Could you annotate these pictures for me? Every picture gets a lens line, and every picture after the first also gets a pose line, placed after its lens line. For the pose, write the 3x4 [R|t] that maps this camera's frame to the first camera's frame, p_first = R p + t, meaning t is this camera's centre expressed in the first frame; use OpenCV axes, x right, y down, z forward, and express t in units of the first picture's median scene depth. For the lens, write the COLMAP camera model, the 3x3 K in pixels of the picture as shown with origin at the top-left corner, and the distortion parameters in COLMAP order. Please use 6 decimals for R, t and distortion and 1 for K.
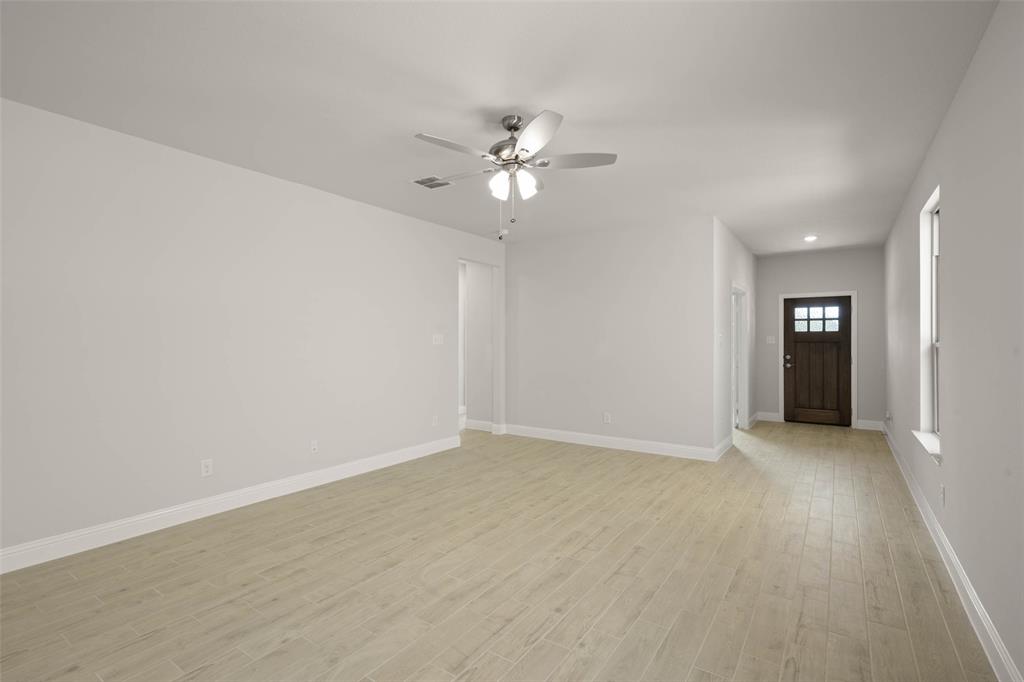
lens RADIAL K [[507.2, 0, 515.6], [0, 507.2, 337.4], [0, 0, 1]] dist [0.006363, 0.000327]
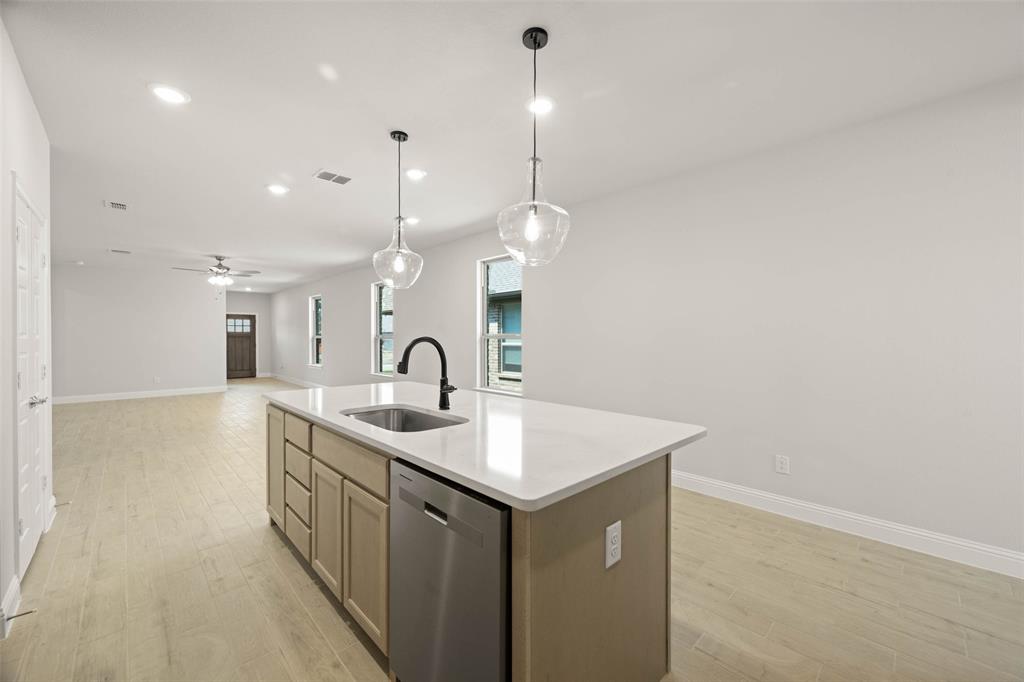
lens RADIAL K [[401.8, 0, 514.2], [0, 401.8, 340.8], [0, 0, 1]] dist [-0.000800, 0.000642]
pose [[0.227042, -0.009378, 0.973840, -0.708655], [-0.005260, 0.999927, 0.010855, 0.000699], [-0.973871, -0.007587, 0.226976, -0.417010]]
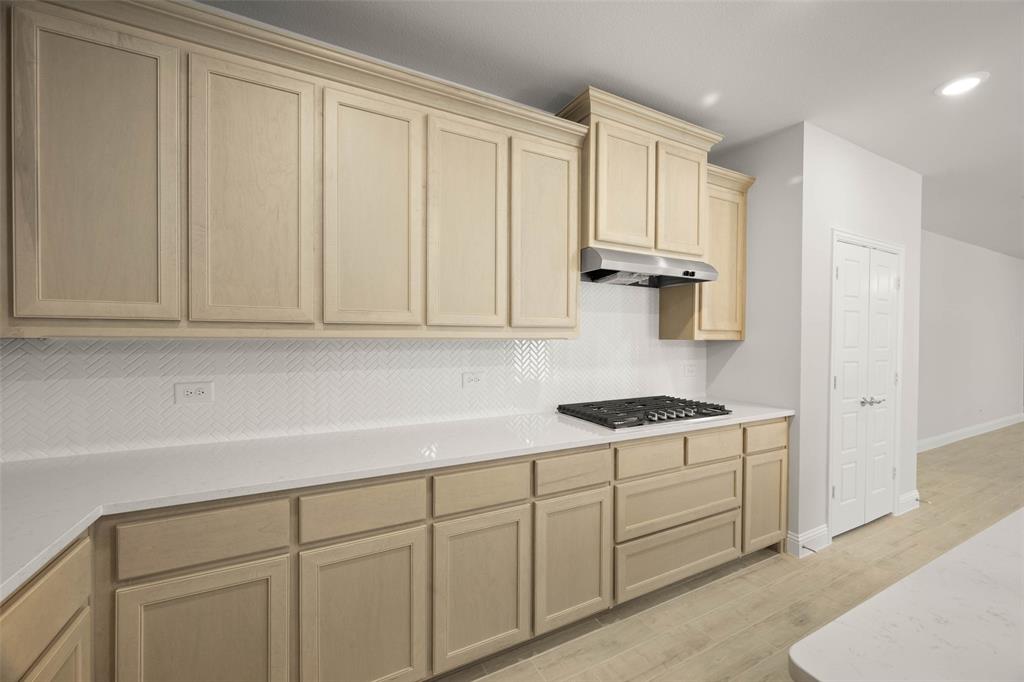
lens RADIAL K [[401.8, 0, 515.0], [0, 401.8, 340.3], [0, 0, 1]] dist [-0.000800, 0.000642]
pose [[0.868900, 0.007411, -0.494933, -0.602159], [-0.001291, 0.999918, 0.012706, -0.009713], [0.494987, -0.010401, 0.868838, -0.483589]]
